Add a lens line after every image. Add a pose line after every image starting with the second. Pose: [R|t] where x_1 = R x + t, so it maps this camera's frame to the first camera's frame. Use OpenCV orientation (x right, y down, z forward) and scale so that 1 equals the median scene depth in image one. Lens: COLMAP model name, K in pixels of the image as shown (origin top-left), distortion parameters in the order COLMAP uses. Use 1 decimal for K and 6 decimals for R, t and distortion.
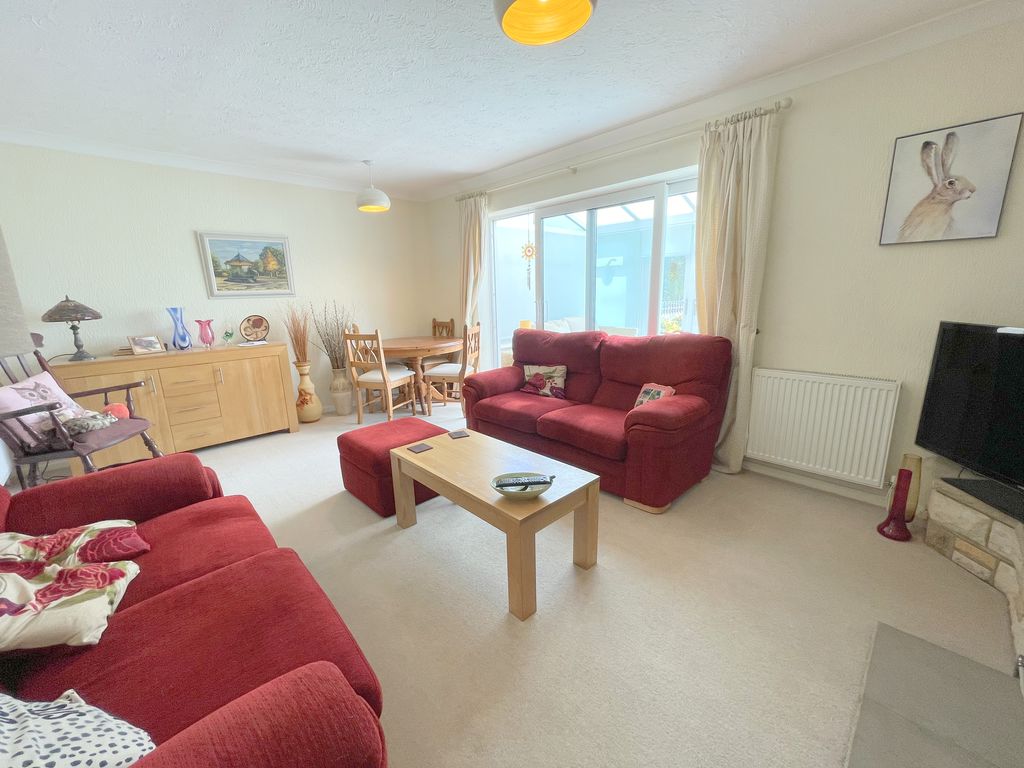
lens RADIAL K [[415.4, 0, 514.8], [0, 415.4, 378.7], [0, 0, 1]] dist [0.001098, 0.000096]
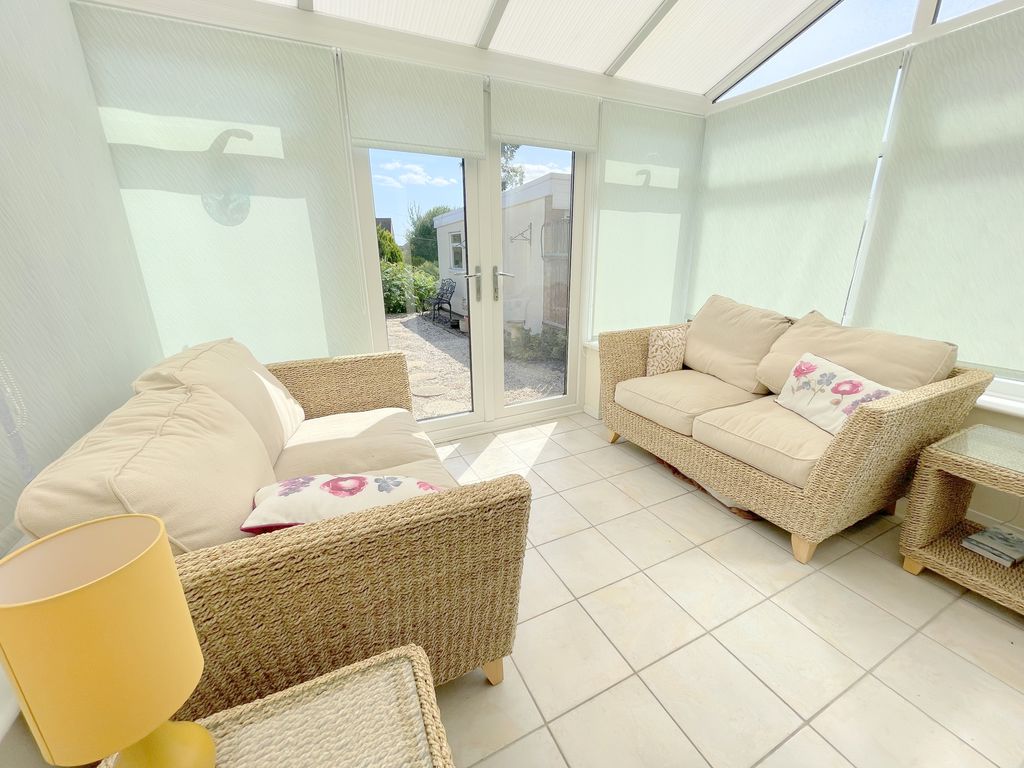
lens RADIAL K [[415.4, 0, 513.3], [0, 415.4, 381.5], [0, 0, 1]] dist [0.001098, 0.000096]
pose [[0.294669, -0.257000, 0.920392, -0.007405], [0.199539, 0.958473, 0.203750, -0.145721], [-0.934534, 0.123615, 0.333714, 0.752729]]
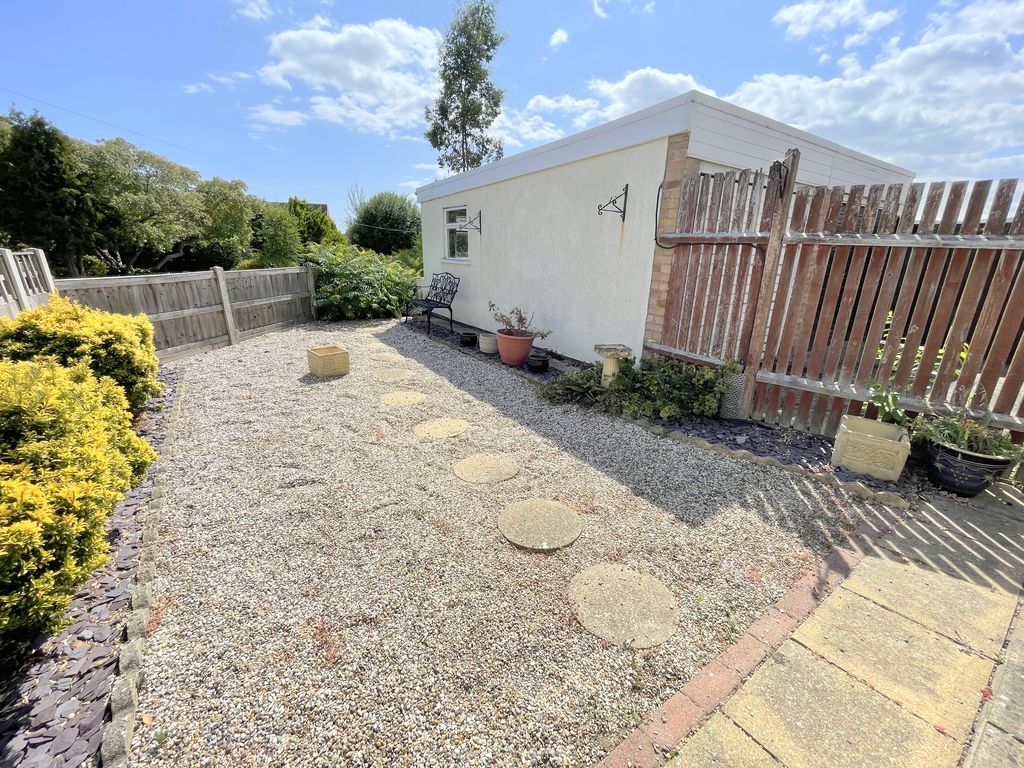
lens RADIAL K [[415.4, 0, 512.4], [0, 415.4, 385.2], [0, 0, 1]] dist [0.001098, 0.000096]
pose [[0.161726, -0.284472, 0.944945, 0.082319], [0.191512, 0.948393, 0.252733, -0.161443], [-0.968074, 0.140095, 0.207859, 0.837914]]
